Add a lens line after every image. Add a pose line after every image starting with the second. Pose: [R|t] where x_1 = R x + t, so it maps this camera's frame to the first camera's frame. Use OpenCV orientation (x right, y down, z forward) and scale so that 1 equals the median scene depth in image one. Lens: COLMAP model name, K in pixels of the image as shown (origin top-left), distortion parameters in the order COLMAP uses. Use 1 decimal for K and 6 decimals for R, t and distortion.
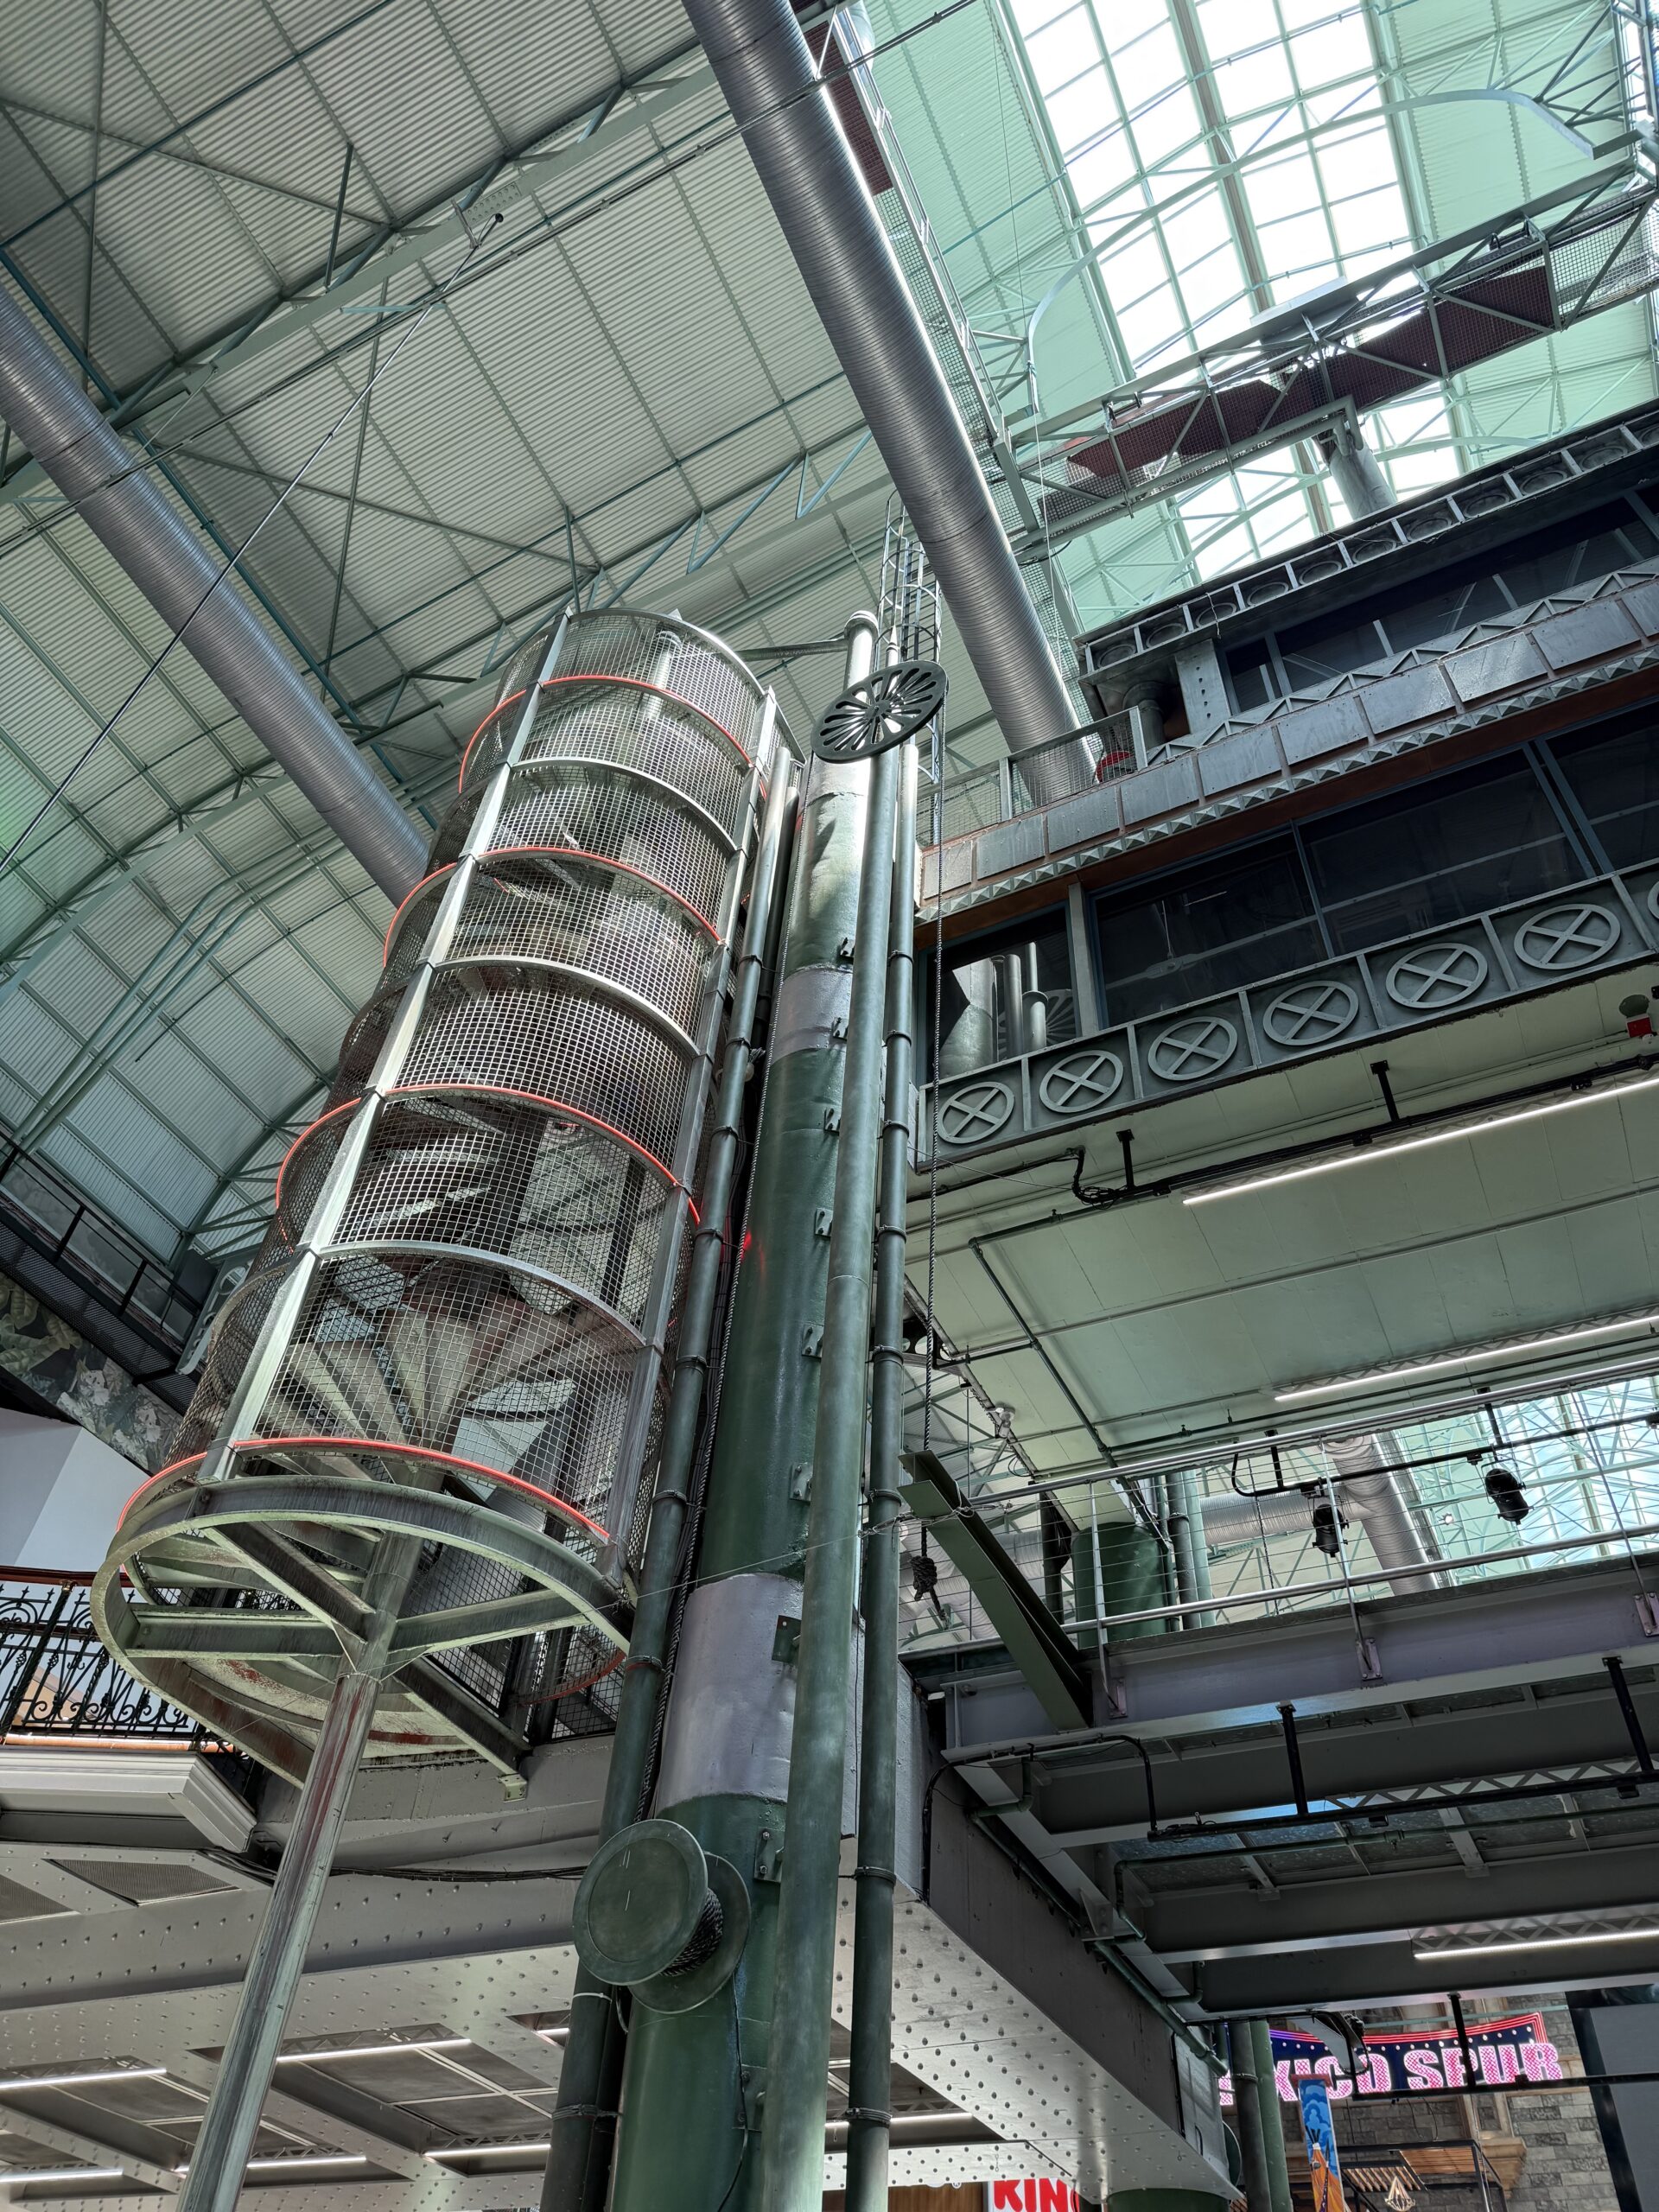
lens RADIAL K [[1541.0, 0, 825.0], [0, 1541.0, 1114.9], [0, 0, 1]] dist [0.035311, -0.001341]
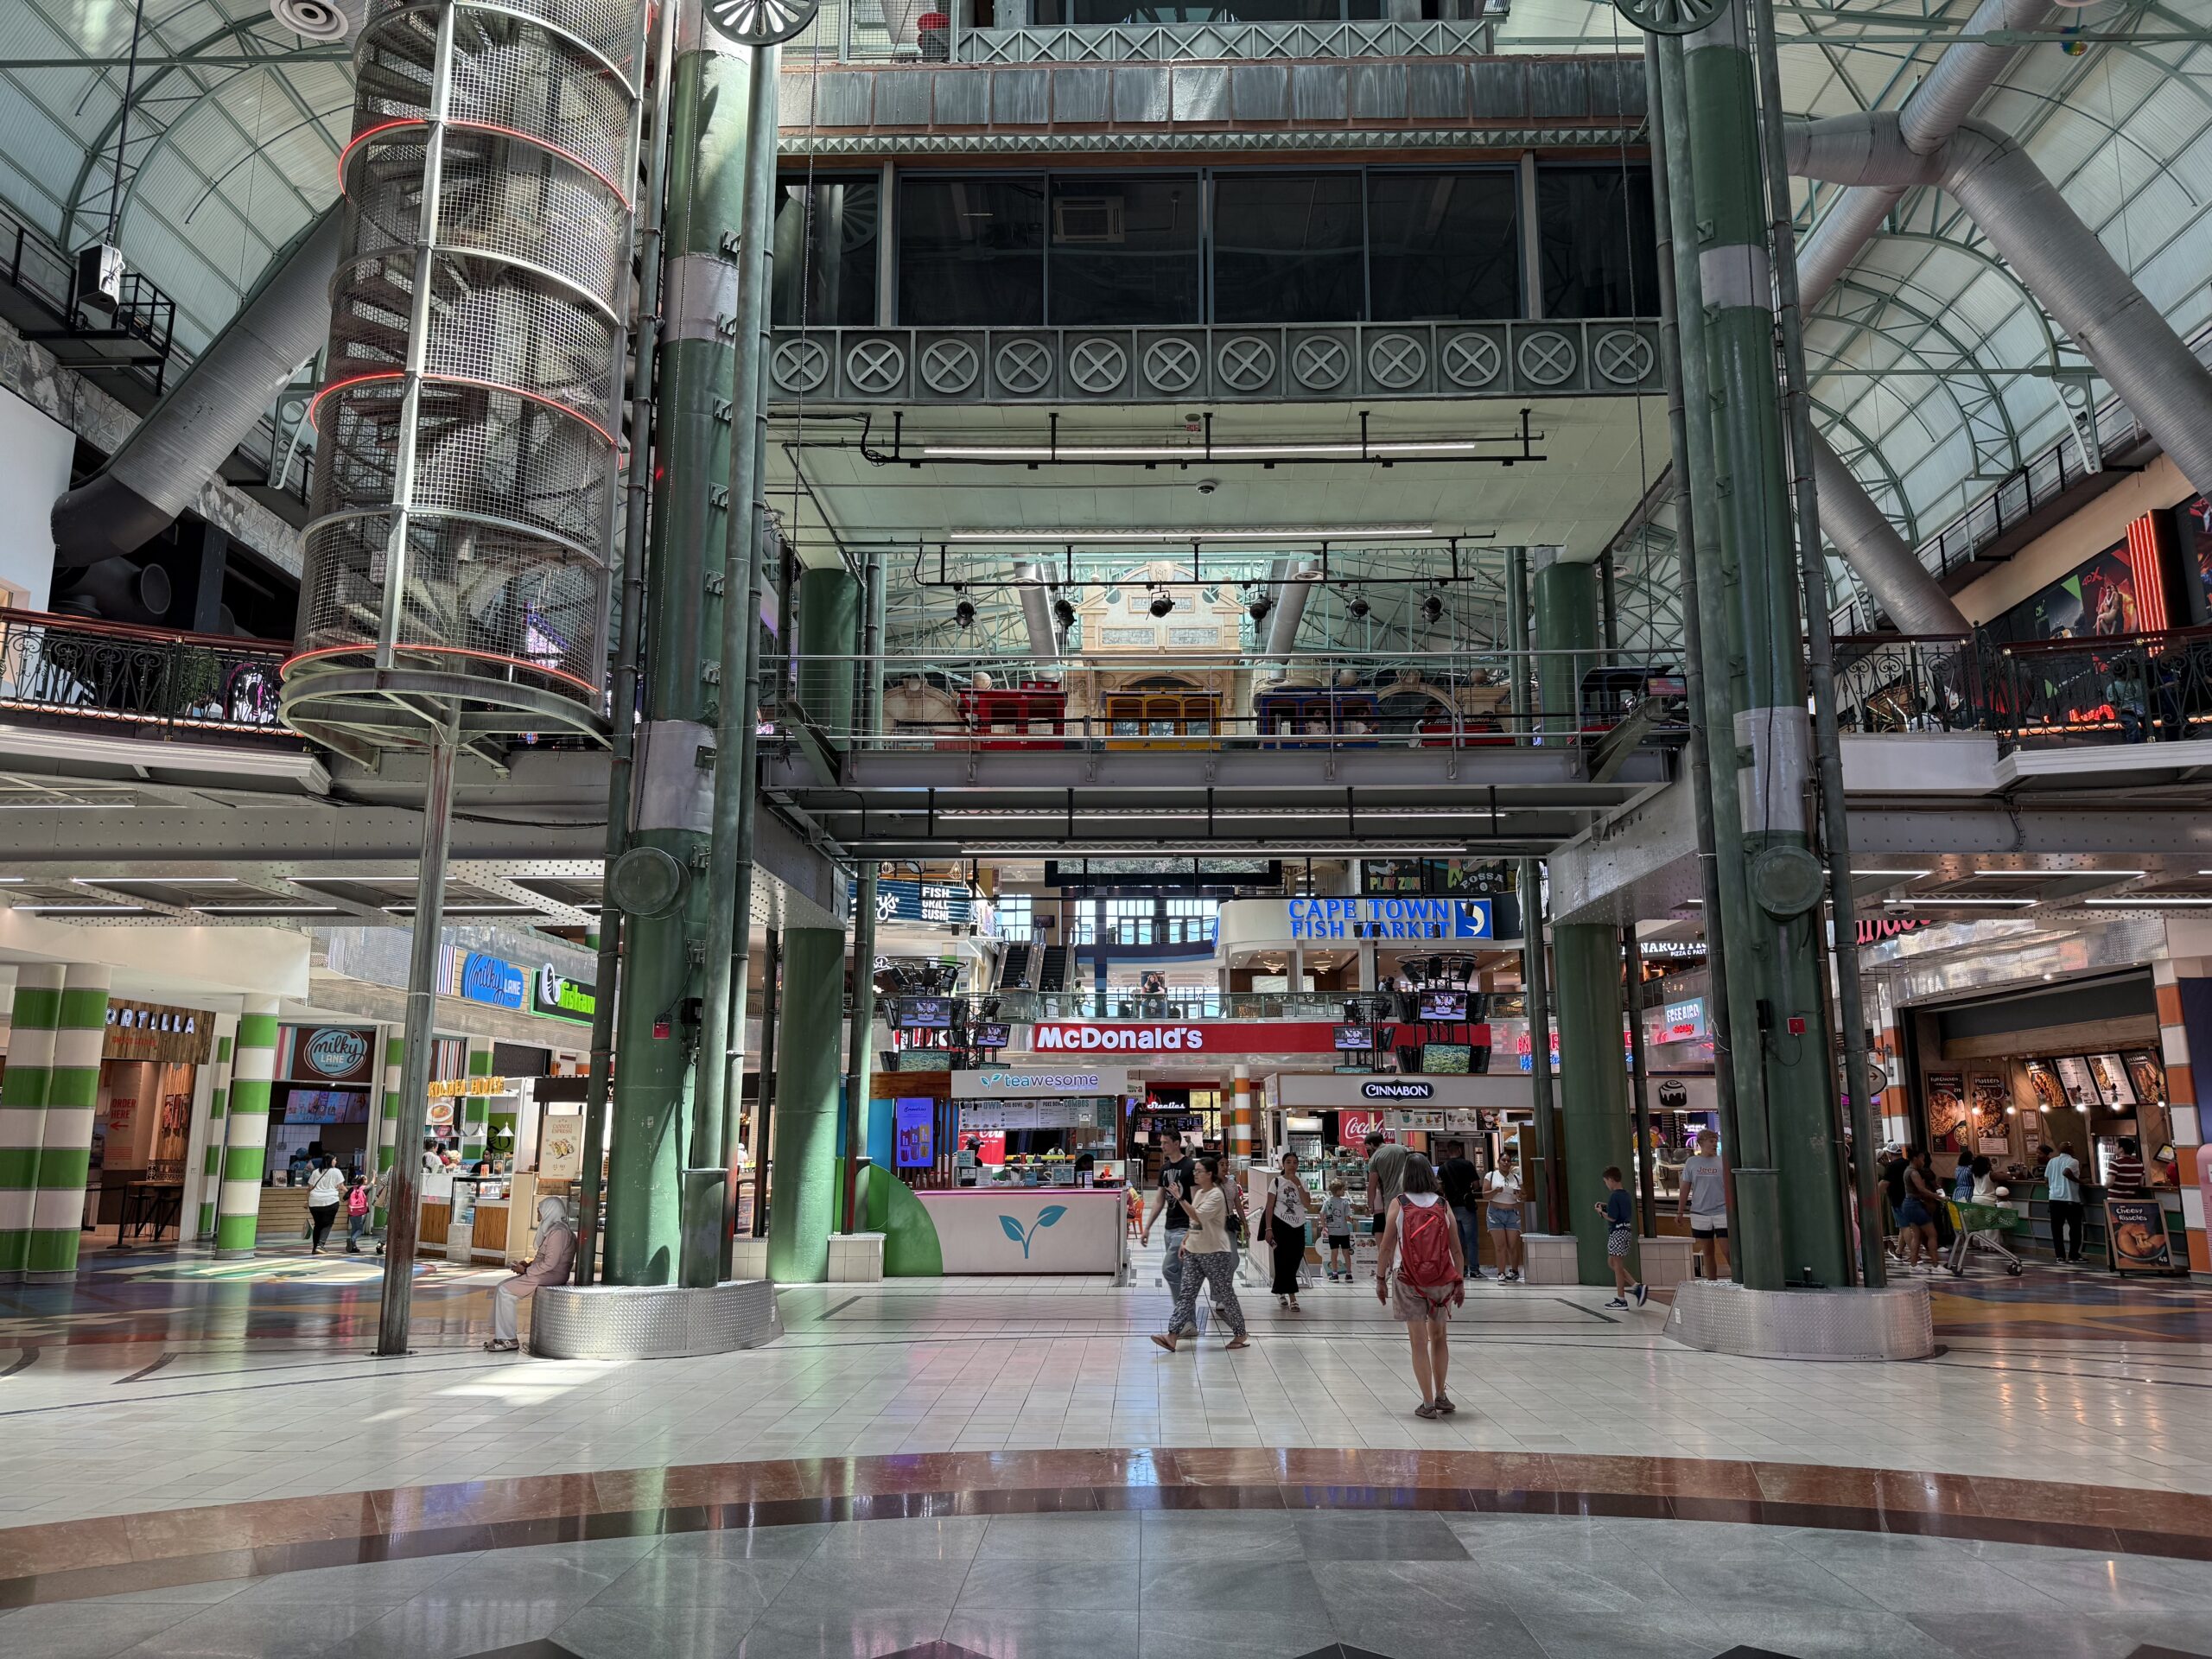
lens RADIAL K [[1541.0, 0, 1115.5], [0, 1541.0, 831.0], [0, 0, 1]] dist [0.035311, -0.001341]
pose [[0.906172, 0.020706, 0.422402, -0.262650], [-0.264553, 0.806996, 0.527985, -0.536622], [-0.329944, -0.590193, 0.736756, -0.489732]]
